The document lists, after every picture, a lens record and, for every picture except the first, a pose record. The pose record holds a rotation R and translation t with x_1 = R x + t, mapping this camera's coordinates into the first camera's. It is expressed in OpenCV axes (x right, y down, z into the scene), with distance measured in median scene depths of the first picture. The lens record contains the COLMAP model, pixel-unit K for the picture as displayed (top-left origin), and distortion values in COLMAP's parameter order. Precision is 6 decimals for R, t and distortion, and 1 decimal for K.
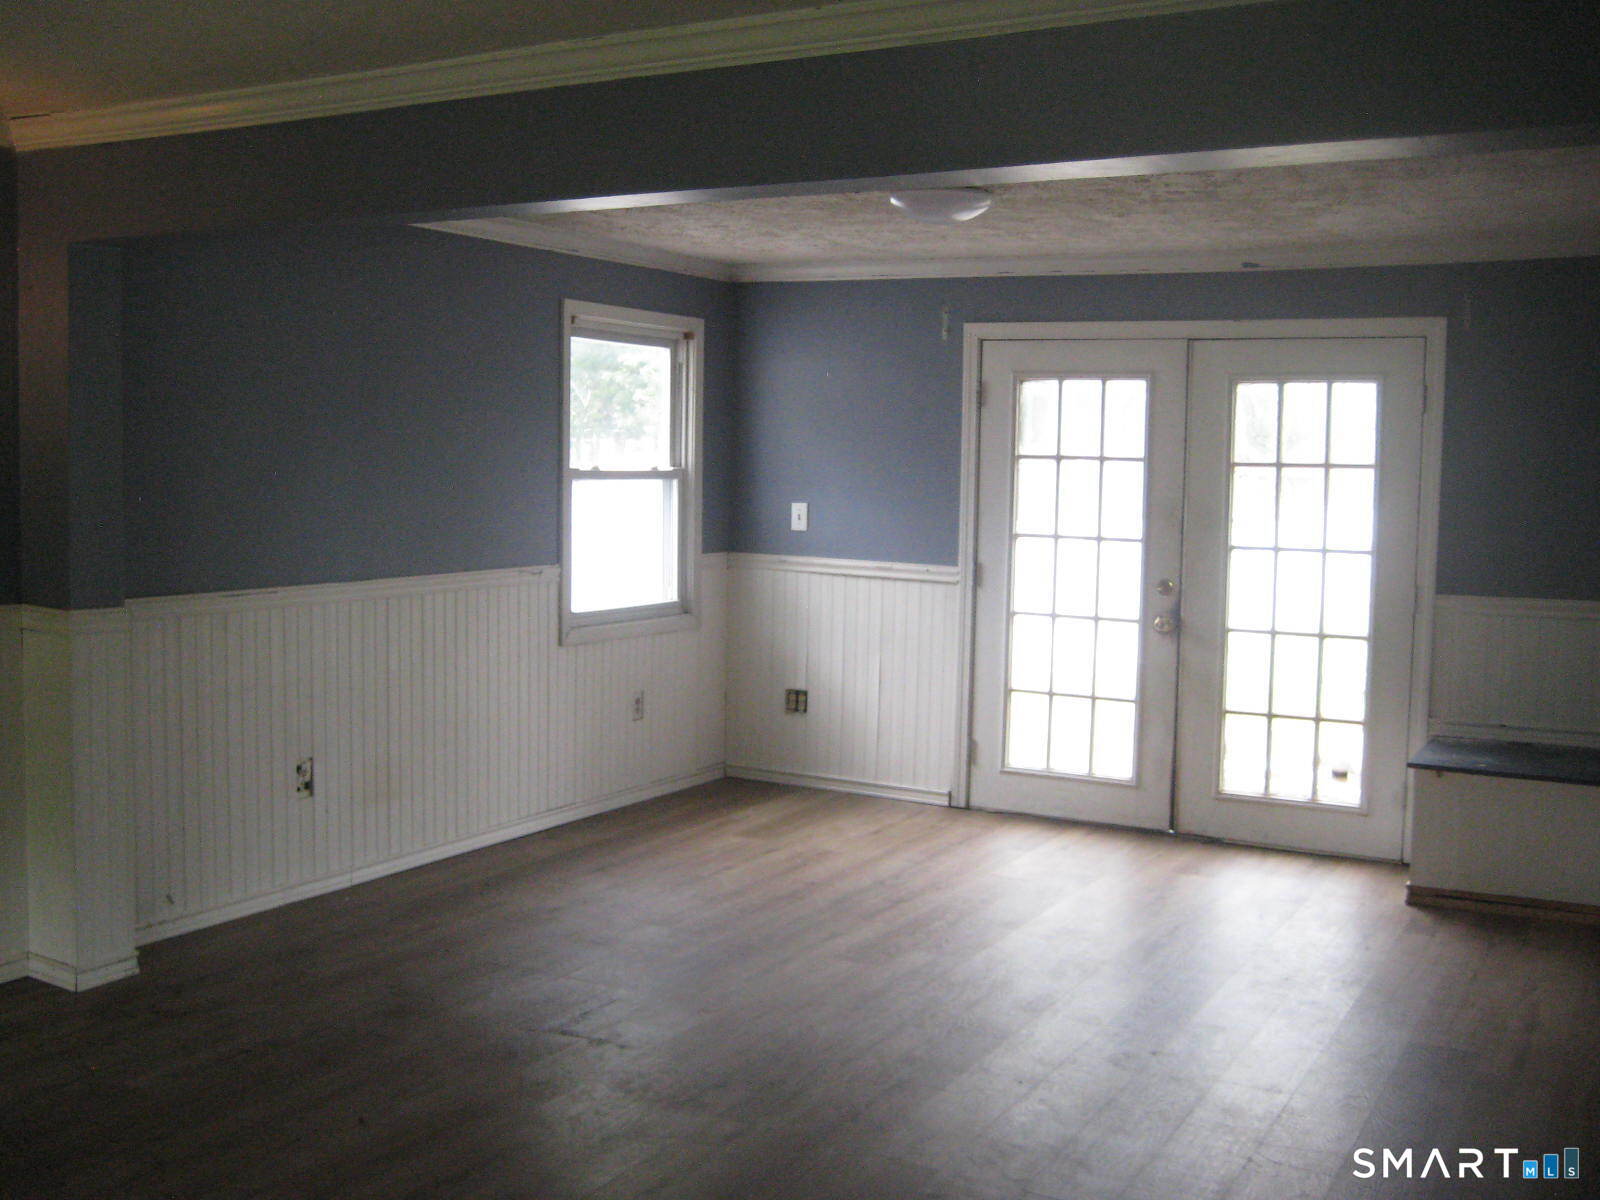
lens RADIAL K [[1669.5, 0, 760.1], [0, 1669.5, 597.5], [0, 0, 1]] dist [-0.159740, 0.209629]
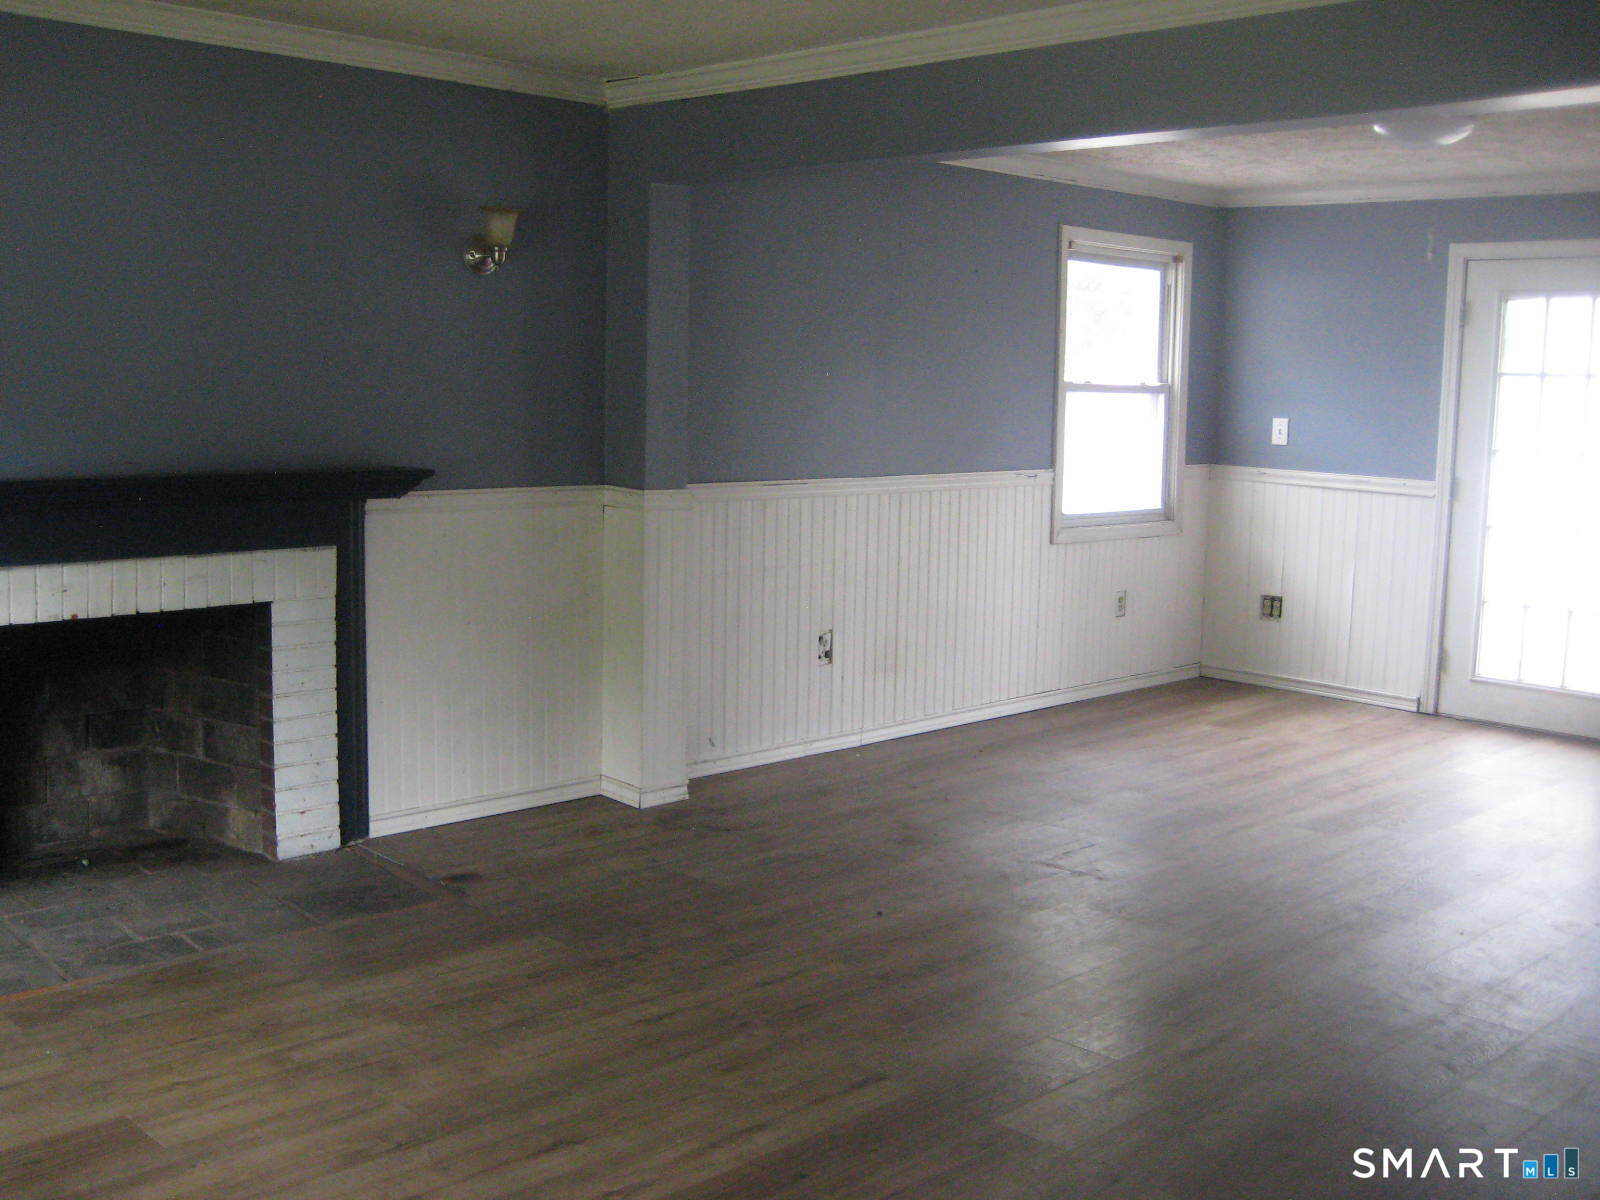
lens RADIAL K [[1669.5, 0, 760.1], [0, 1669.5, 597.5], [0, 0, 1]] dist [-0.159740, 0.209629]
pose [[0.959697, 0.035609, -0.278771, 0.002025], [-0.023914, 0.998690, 0.045244, 0.021282], [0.280017, -0.036754, 0.959291, -0.111662]]
